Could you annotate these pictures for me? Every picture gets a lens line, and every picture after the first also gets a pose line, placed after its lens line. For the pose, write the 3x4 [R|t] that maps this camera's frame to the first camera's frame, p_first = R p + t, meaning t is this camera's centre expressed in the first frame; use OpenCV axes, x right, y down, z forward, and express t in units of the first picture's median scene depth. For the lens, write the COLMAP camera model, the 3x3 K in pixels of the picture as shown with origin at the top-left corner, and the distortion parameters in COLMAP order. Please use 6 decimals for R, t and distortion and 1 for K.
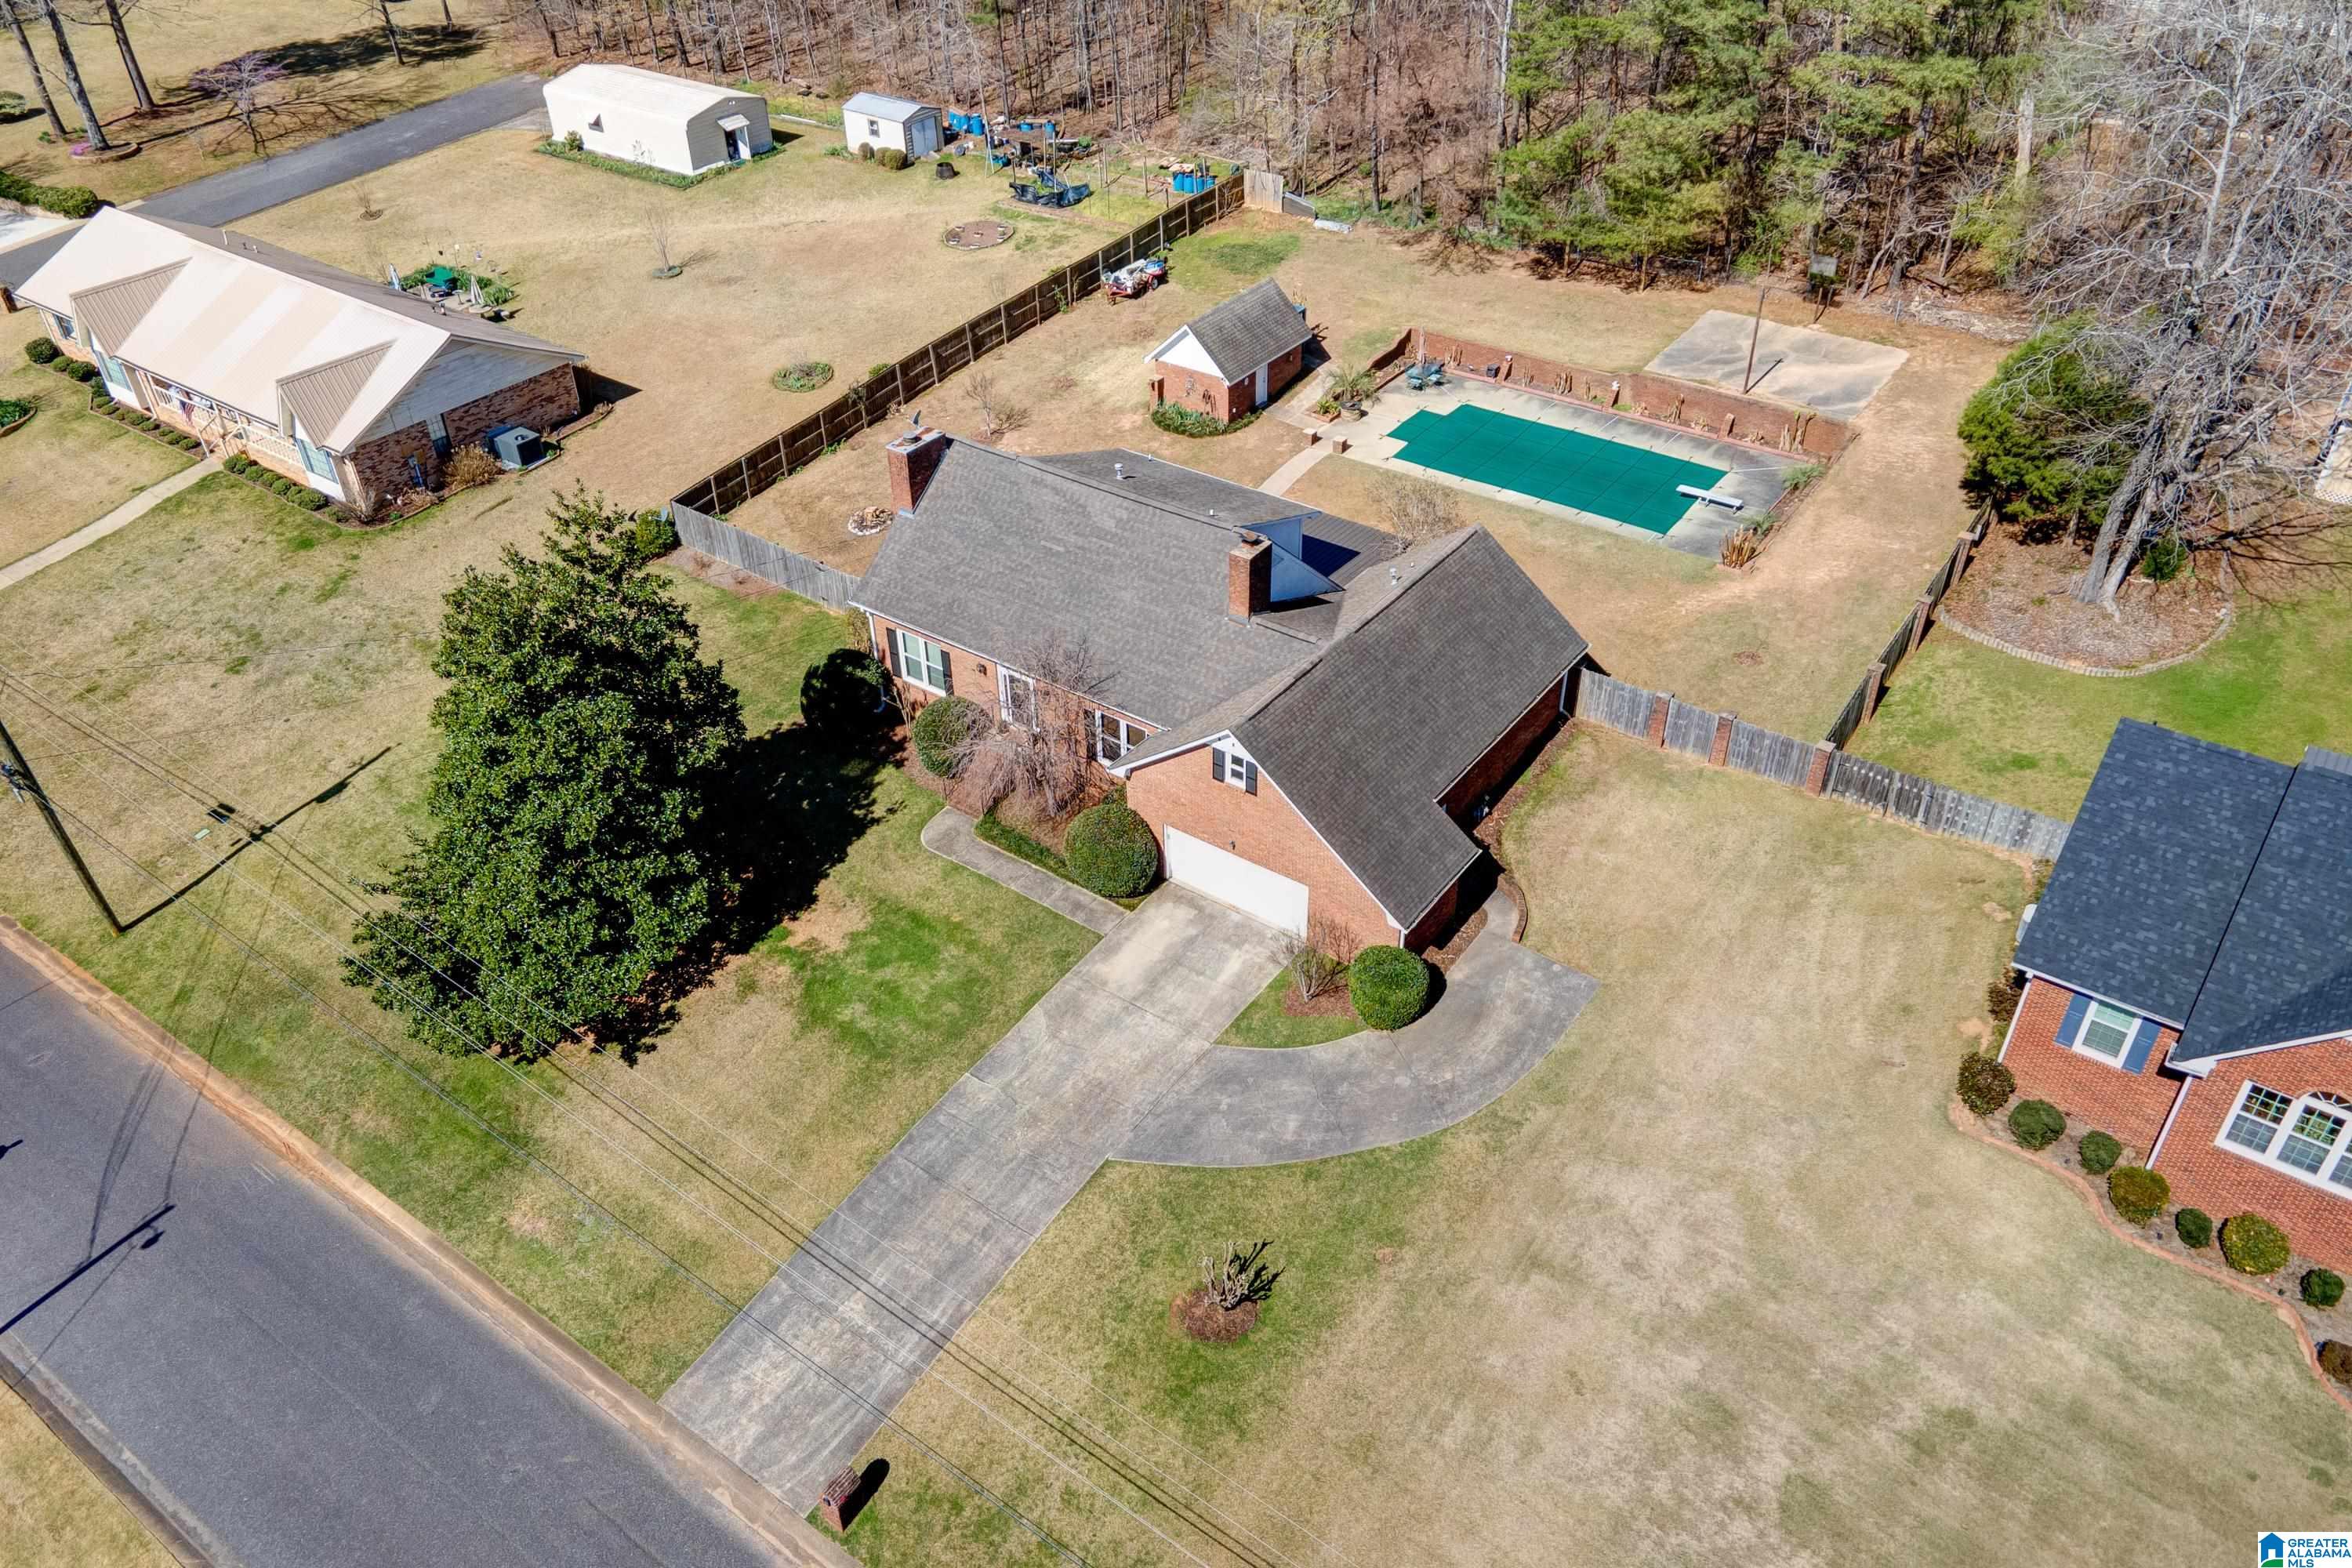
lens RADIAL K [[1738.6, 0, 1181.4], [0, 1738.6, 732.3], [0, 0, 1]] dist [0.044334, 0.000299]
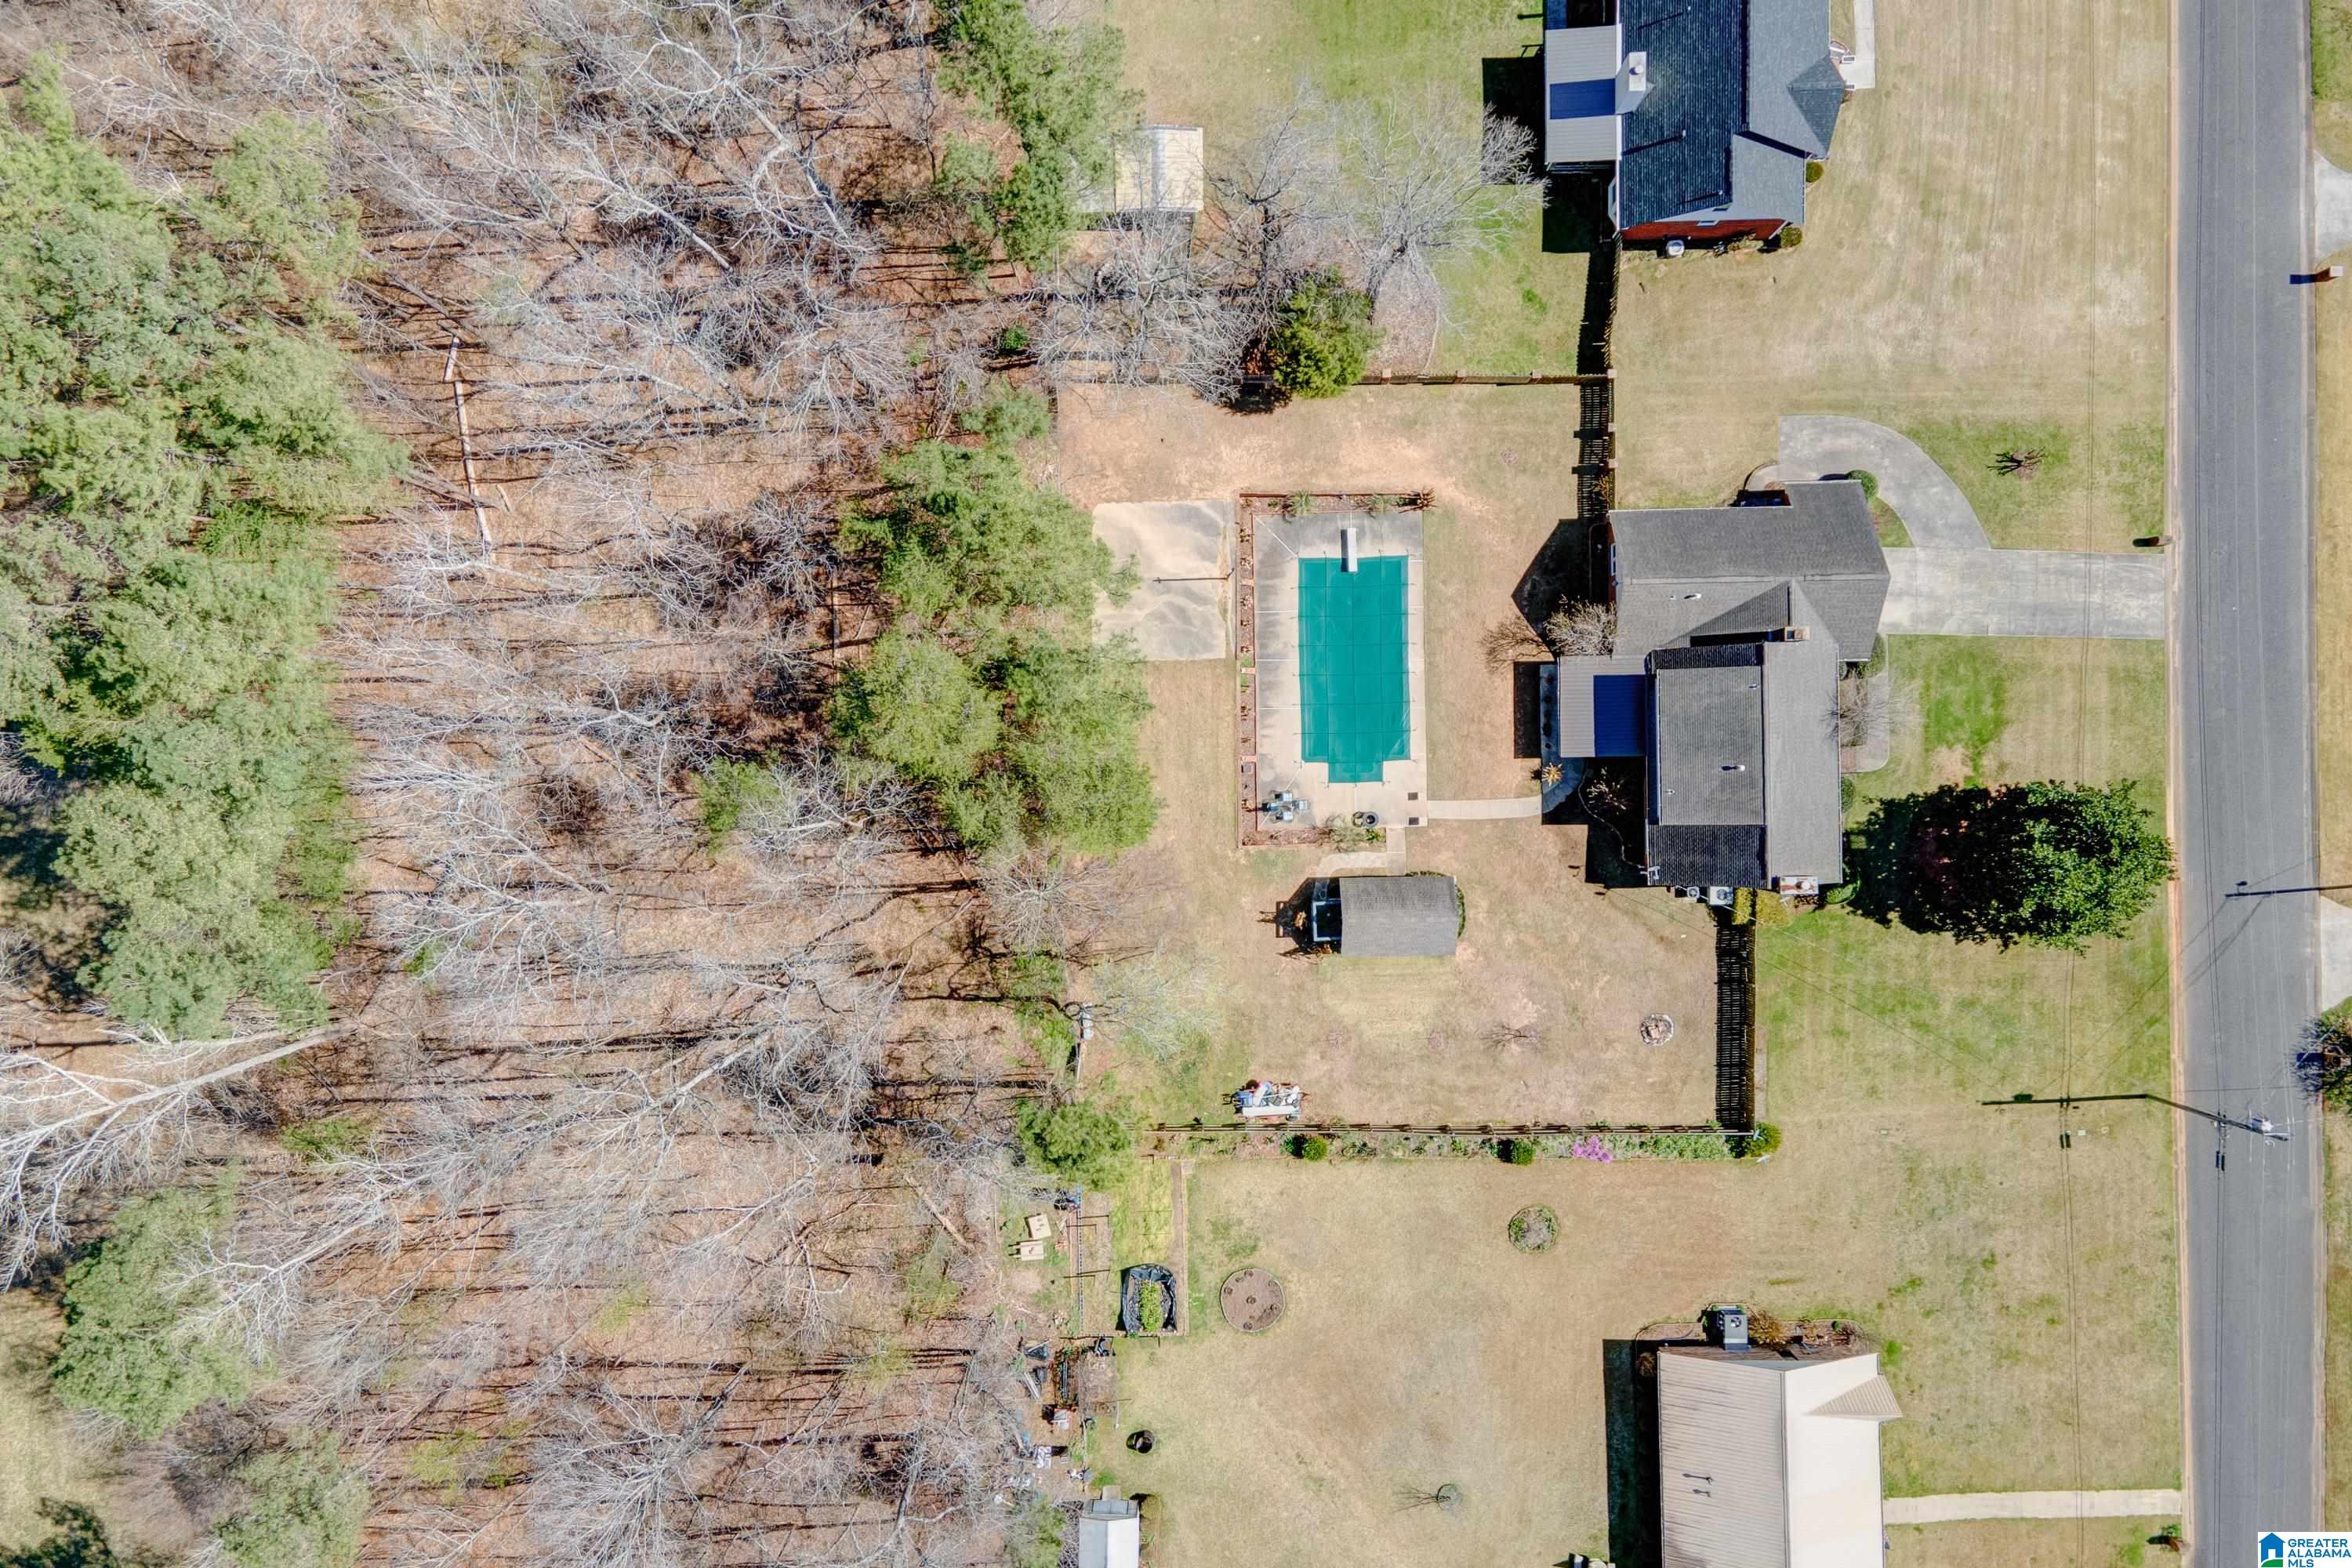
lens RADIAL K [[1714.2, 0, 1174.5], [0, 1714.2, 775.1], [0, 0, 1]] dist [0.041337, 0.002260]
pose [[-0.597568, -0.801394, 0.026085, 0.197494], [0.487323, -0.337159, 0.805506, -1.439680], [-0.636733, 0.494056, 0.592013, 0.322384]]
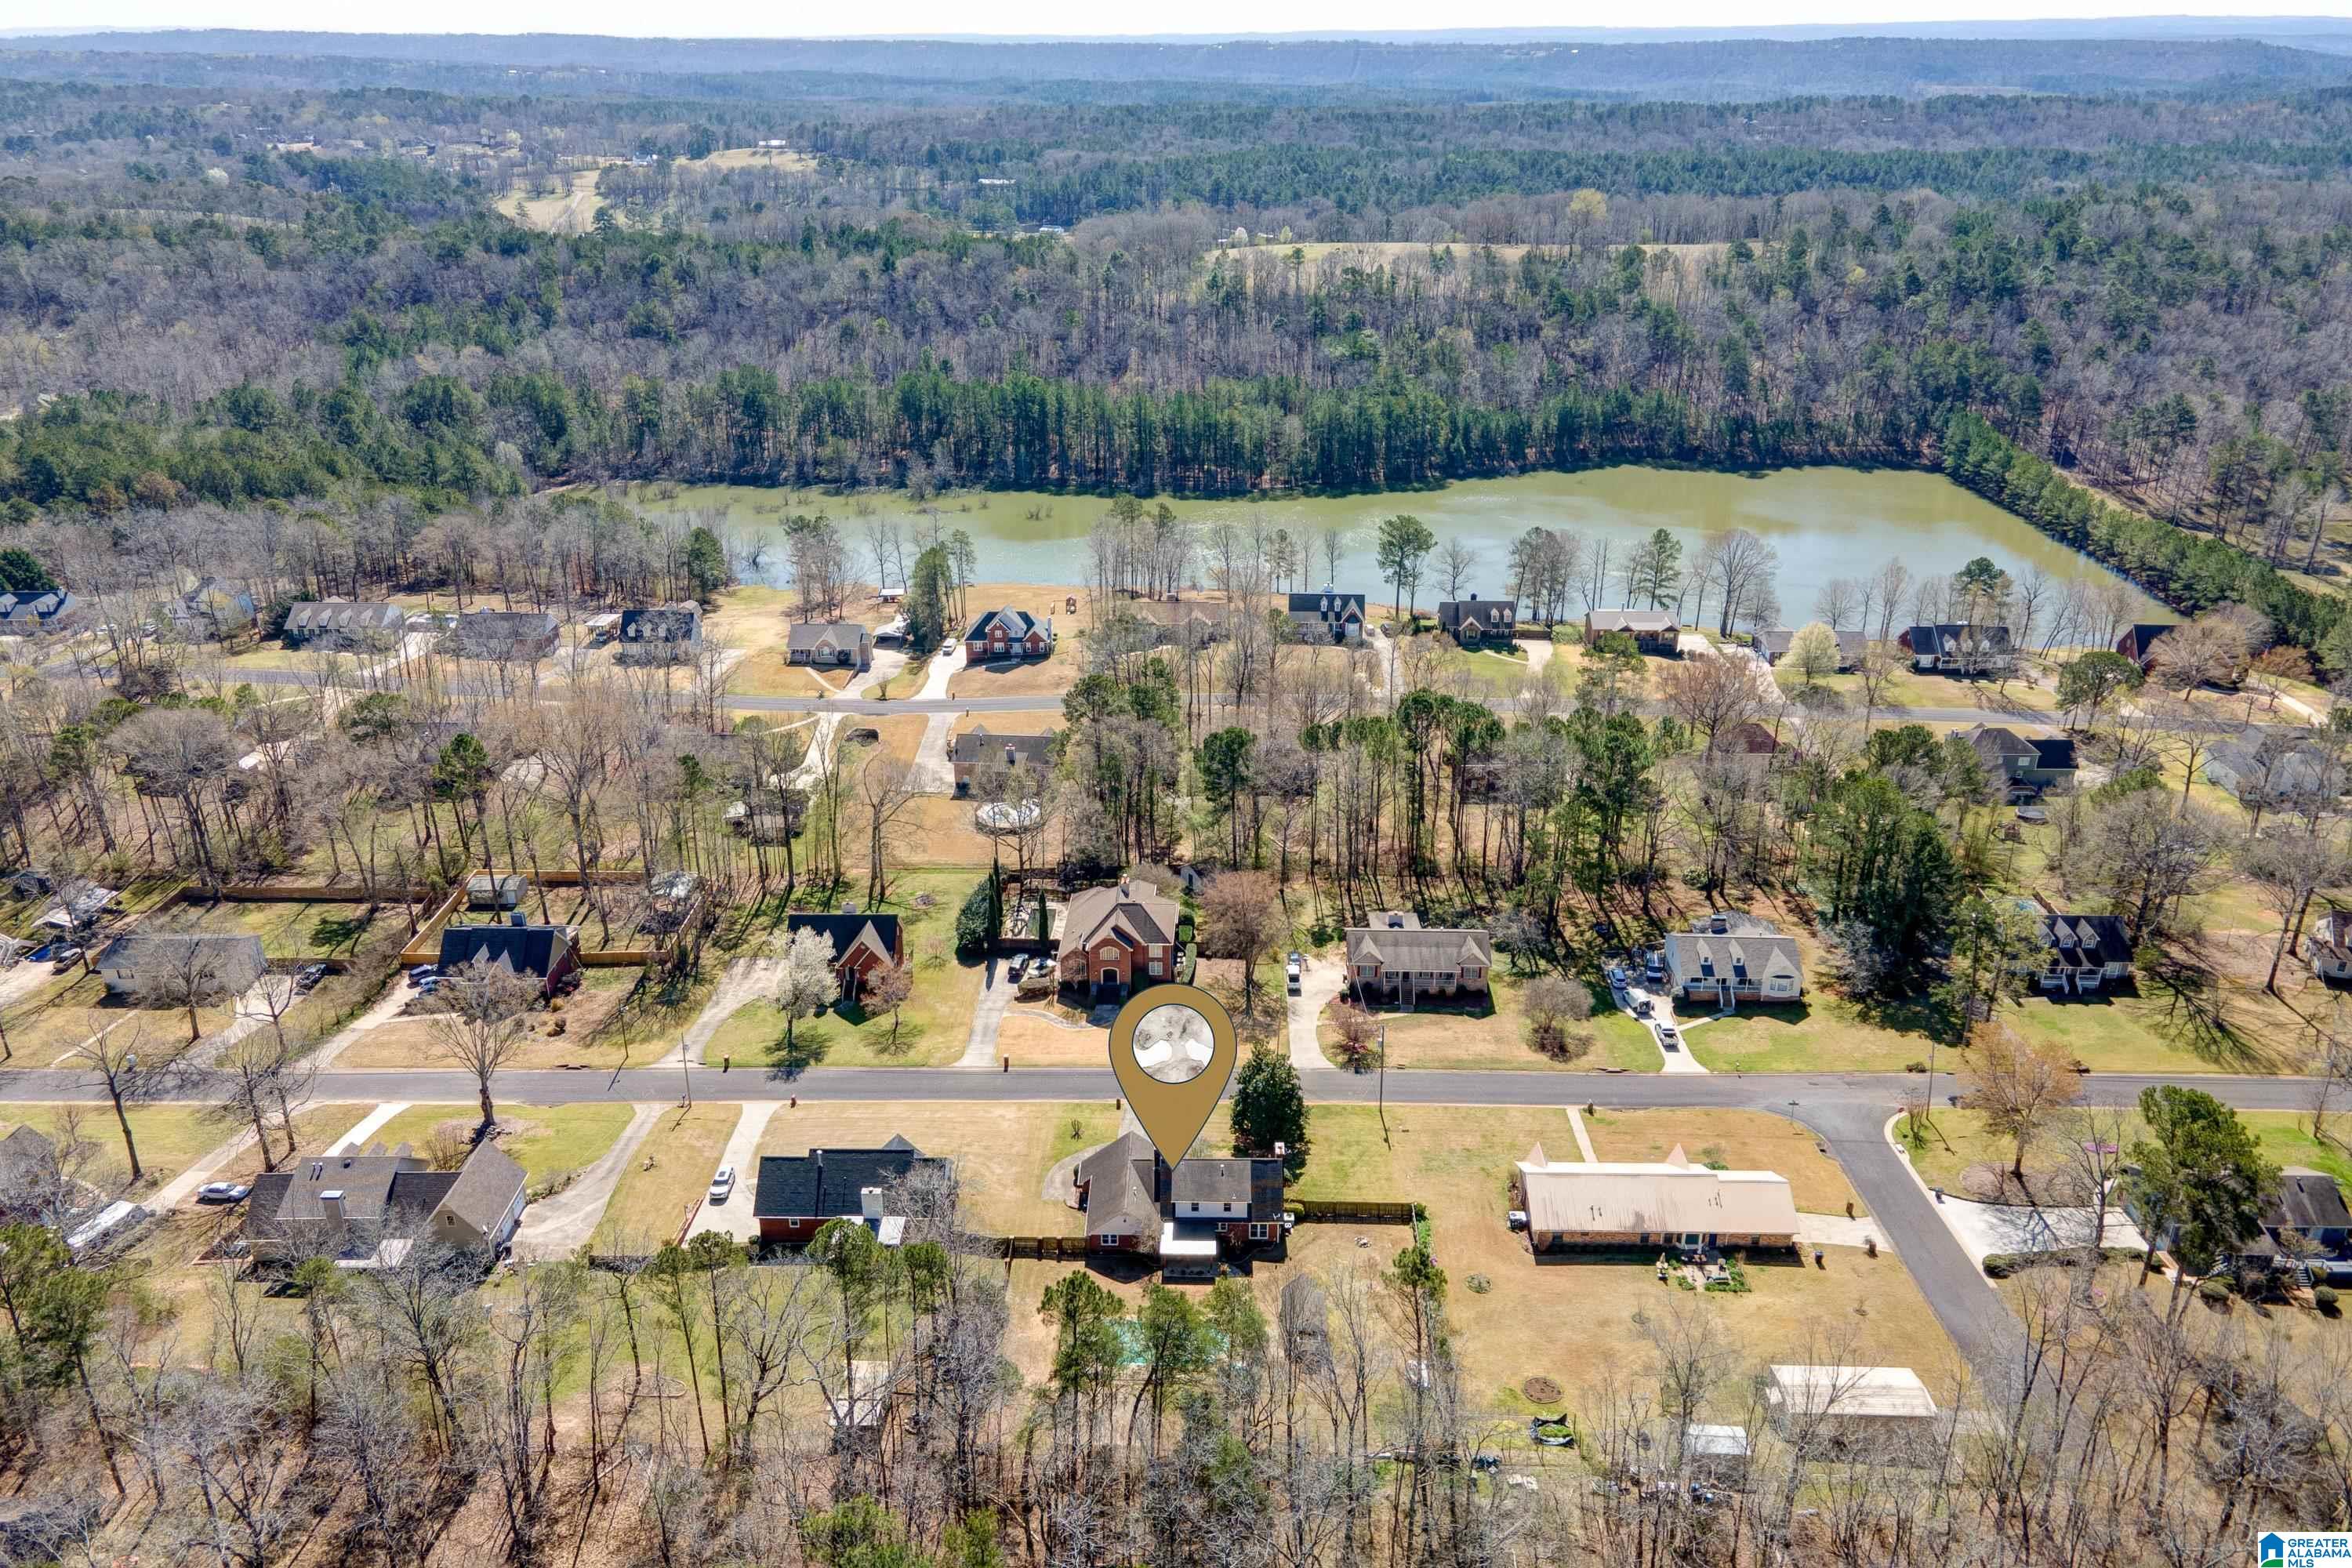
lens RADIAL K [[1738.6, 0, 1181.4], [0, 1738.6, 732.3], [0, 0, 1]] dist [0.044334, 0.000299]
pose [[-0.821805, 0.230940, -0.520867, 1.306137], [-0.310896, 0.584333, 0.749599, -2.584167], [0.477472, 0.777960, -0.408410, 1.403452]]
